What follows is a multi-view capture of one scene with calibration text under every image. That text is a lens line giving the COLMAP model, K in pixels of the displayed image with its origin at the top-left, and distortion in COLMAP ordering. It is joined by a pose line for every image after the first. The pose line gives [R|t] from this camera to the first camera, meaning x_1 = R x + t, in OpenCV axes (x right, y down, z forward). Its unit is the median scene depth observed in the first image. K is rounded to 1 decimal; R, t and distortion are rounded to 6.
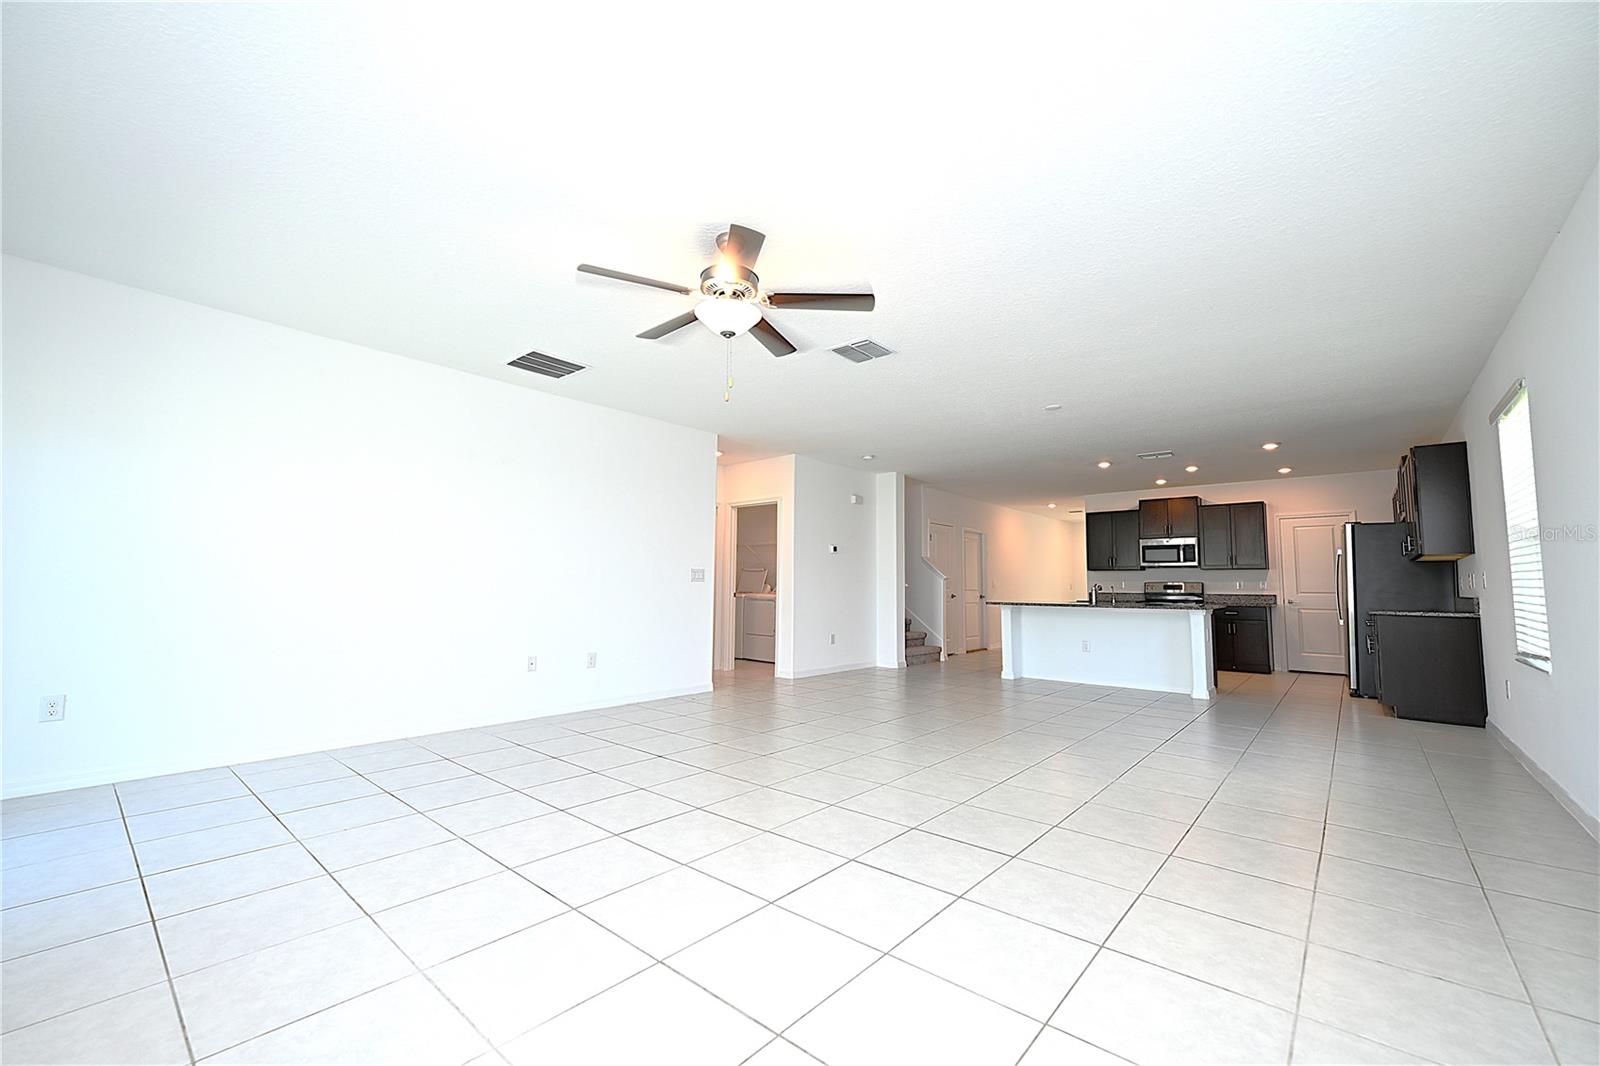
lens RADIAL K [[638.1, 0, 801.2], [0, 638.1, 534.9], [0, 0, 1]] dist [-0.002469, 0.000151]
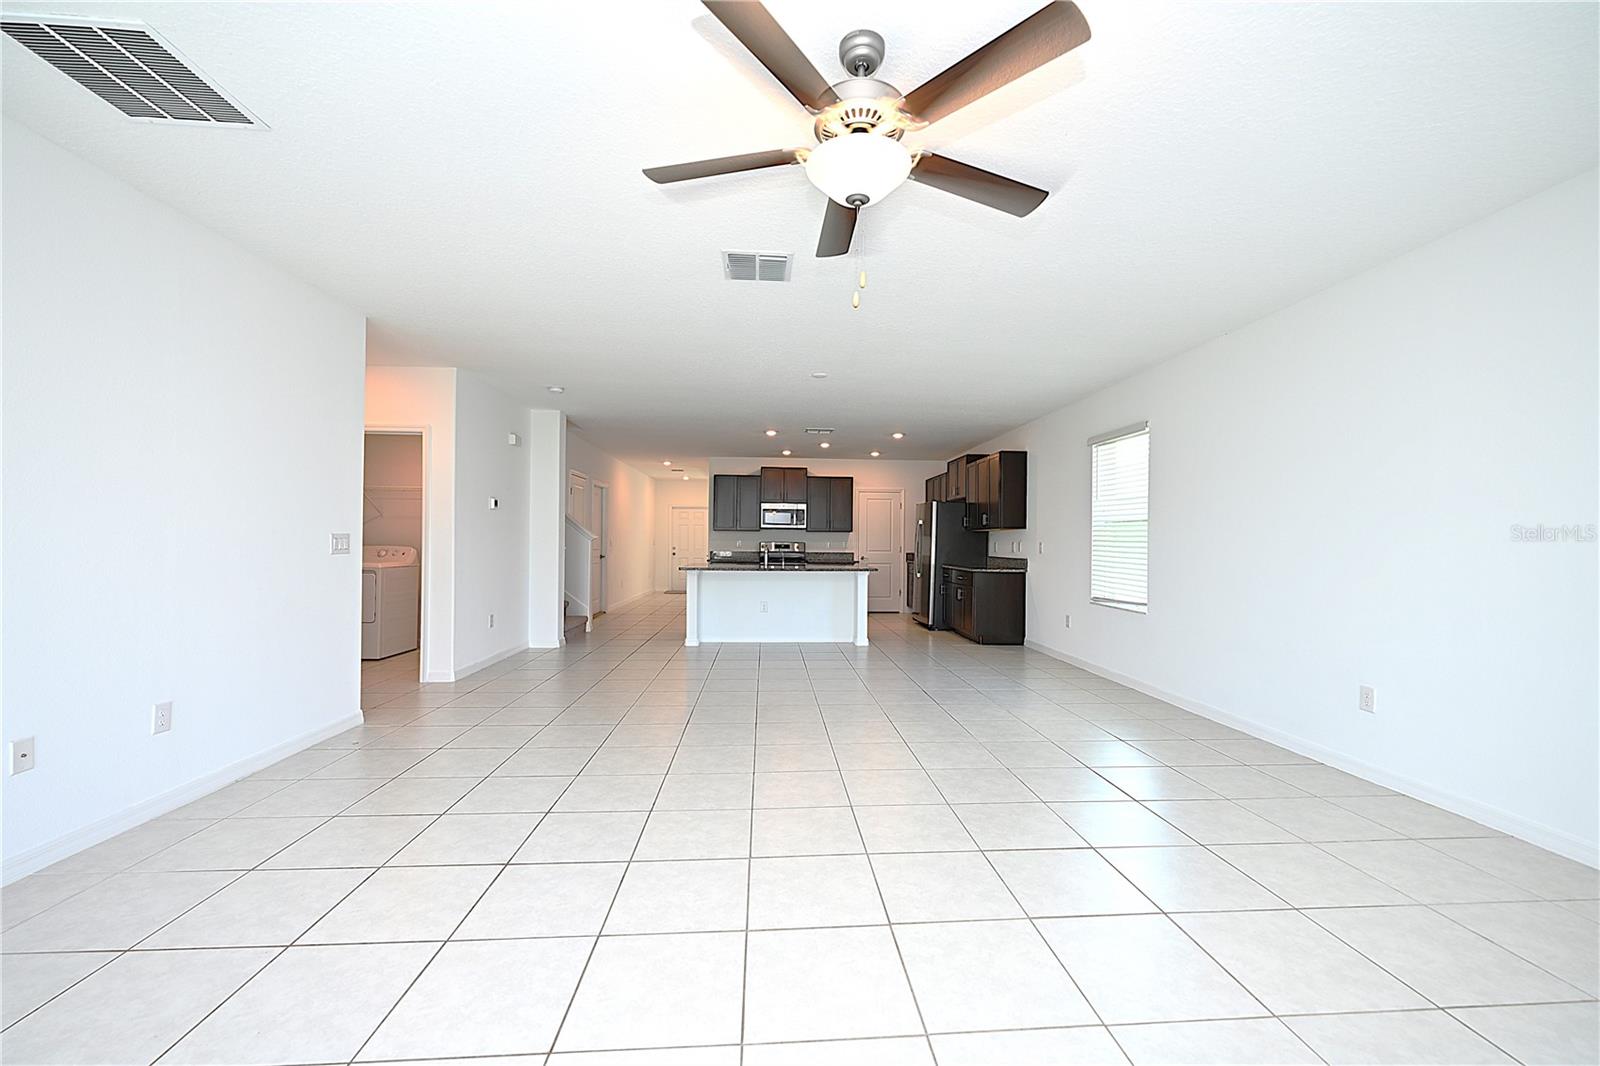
lens RADIAL K [[638.1, 0, 802.7], [0, 638.1, 536.2], [0, 0, 1]] dist [-0.002469, 0.000151]
pose [[0.711482, 0.002419, 0.702700, -0.217470], [-0.061178, 0.996410, 0.058512, -0.005448], [-0.700036, -0.084620, 0.709076, 0.200049]]
